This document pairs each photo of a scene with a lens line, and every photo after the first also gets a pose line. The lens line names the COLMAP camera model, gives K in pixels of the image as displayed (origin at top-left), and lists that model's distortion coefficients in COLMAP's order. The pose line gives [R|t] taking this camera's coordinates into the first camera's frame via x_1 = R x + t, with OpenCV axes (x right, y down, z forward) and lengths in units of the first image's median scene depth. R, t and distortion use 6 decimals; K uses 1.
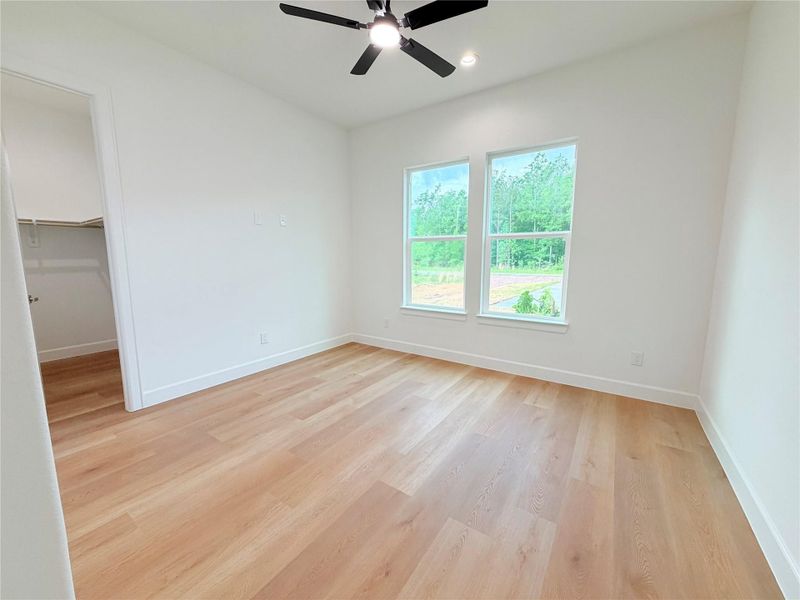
lens RADIAL K [[313.3, 0, 400.0], [0, 313.3, 300.0], [0, 0, 1]] dist [-0.000301, -0.000081]
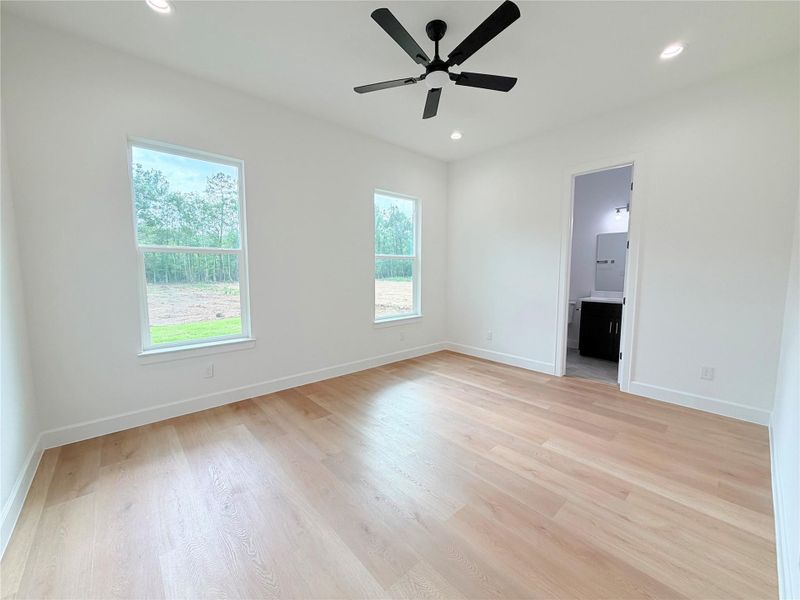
lens RADIAL K [[320.8, 0, 400.0], [0, 320.8, 300.0], [0, 0, 1]] dist [0.000896, -0.000089]
pose [[0.241191, -0.083453, 0.966883, -0.967018], [0.143226, 0.988447, 0.049586, -0.085386], [-0.959851, 0.126523, 0.250357, 0.679286]]
